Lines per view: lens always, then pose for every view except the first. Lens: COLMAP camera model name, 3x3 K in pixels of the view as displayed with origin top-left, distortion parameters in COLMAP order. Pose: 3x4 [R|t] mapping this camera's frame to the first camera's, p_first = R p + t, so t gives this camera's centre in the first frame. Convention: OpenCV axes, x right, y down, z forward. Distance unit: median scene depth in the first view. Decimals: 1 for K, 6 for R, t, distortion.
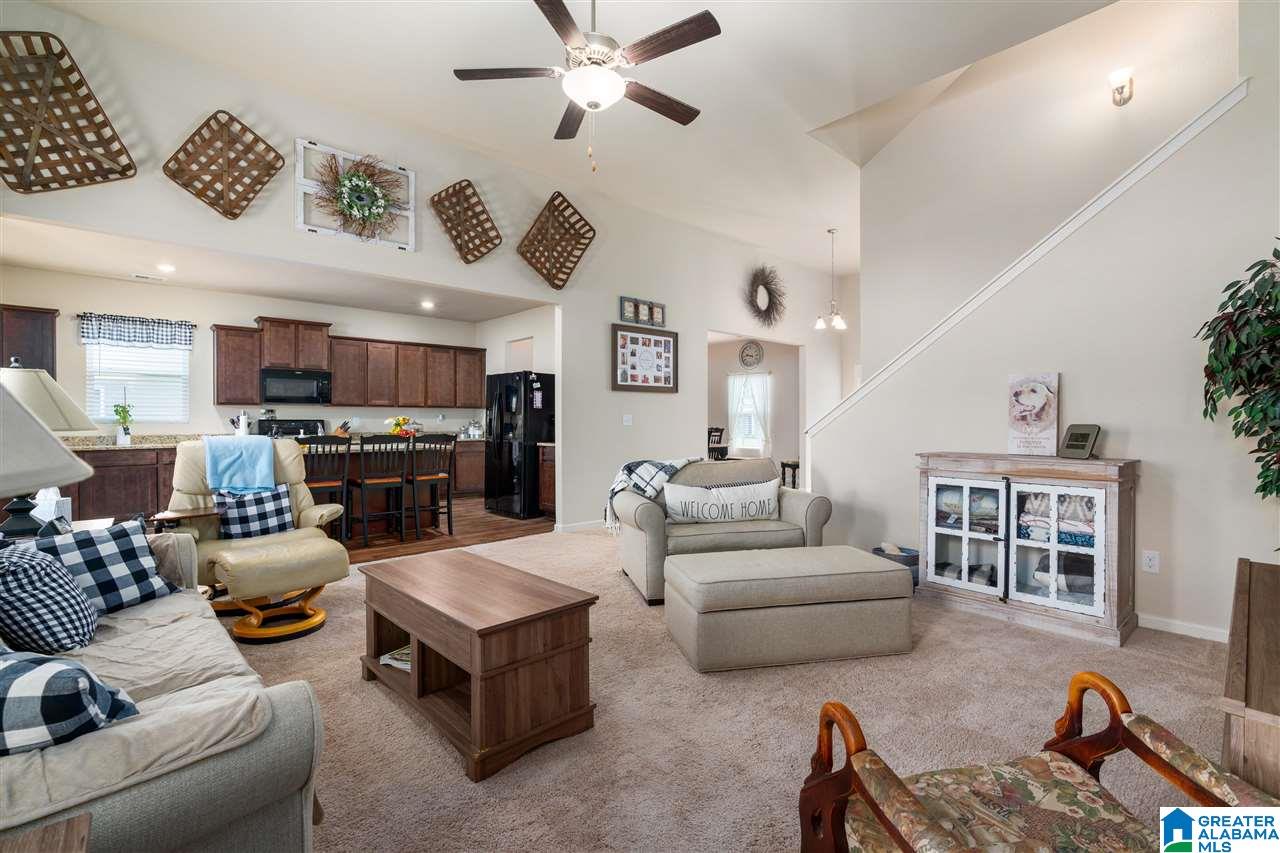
lens RADIAL K [[575.3, 0, 637.8], [0, 575.3, 422.9], [0, 0, 1]] dist [-0.001805, 0.000013]
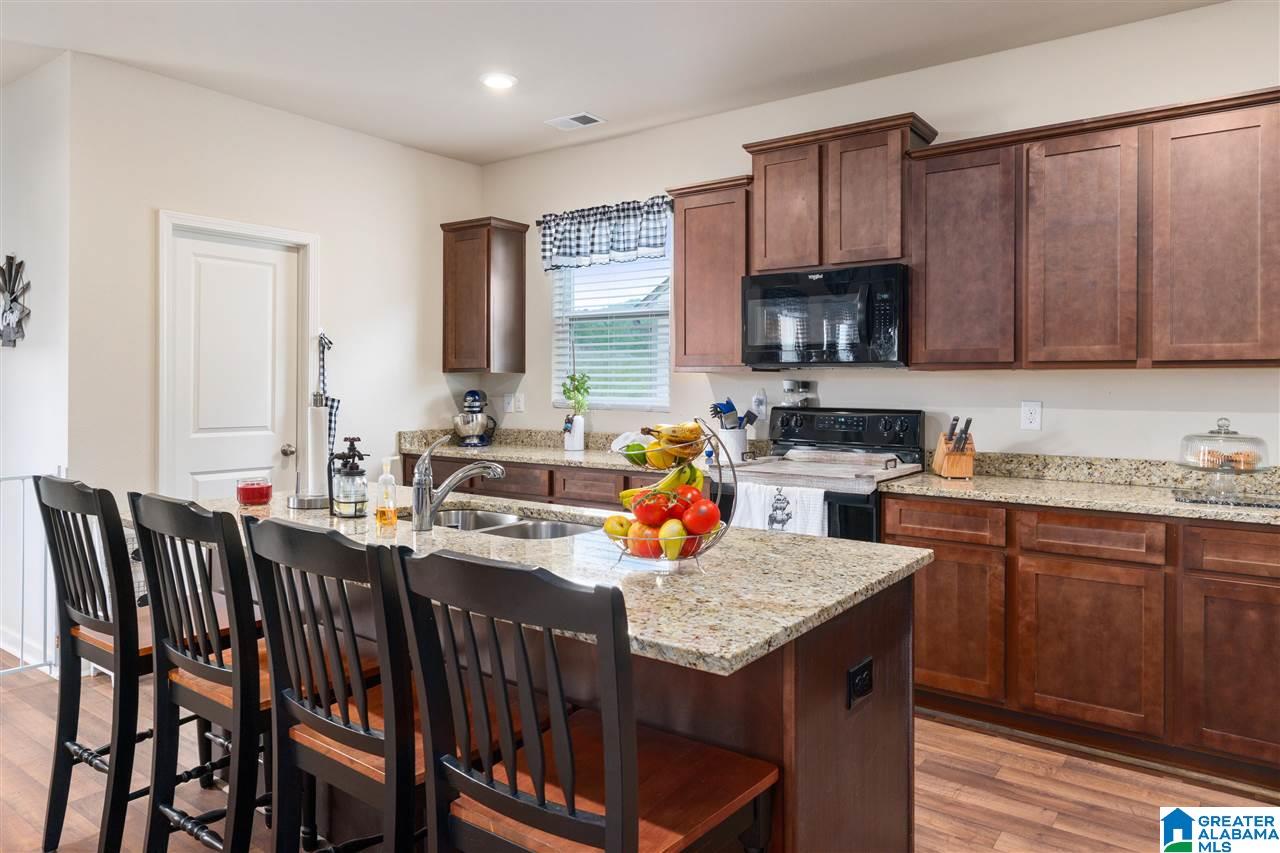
lens RADIAL K [[865.8, 0, 641.6], [0, 865.8, 429.2], [0, 0, 1]] dist [0.006267, 0.000548]
pose [[0.163819, 0.054597, -0.984978, -0.072726], [-0.009302, 0.998508, 0.053800, -0.019974], [0.986447, 0.000349, 0.164083, 0.756412]]
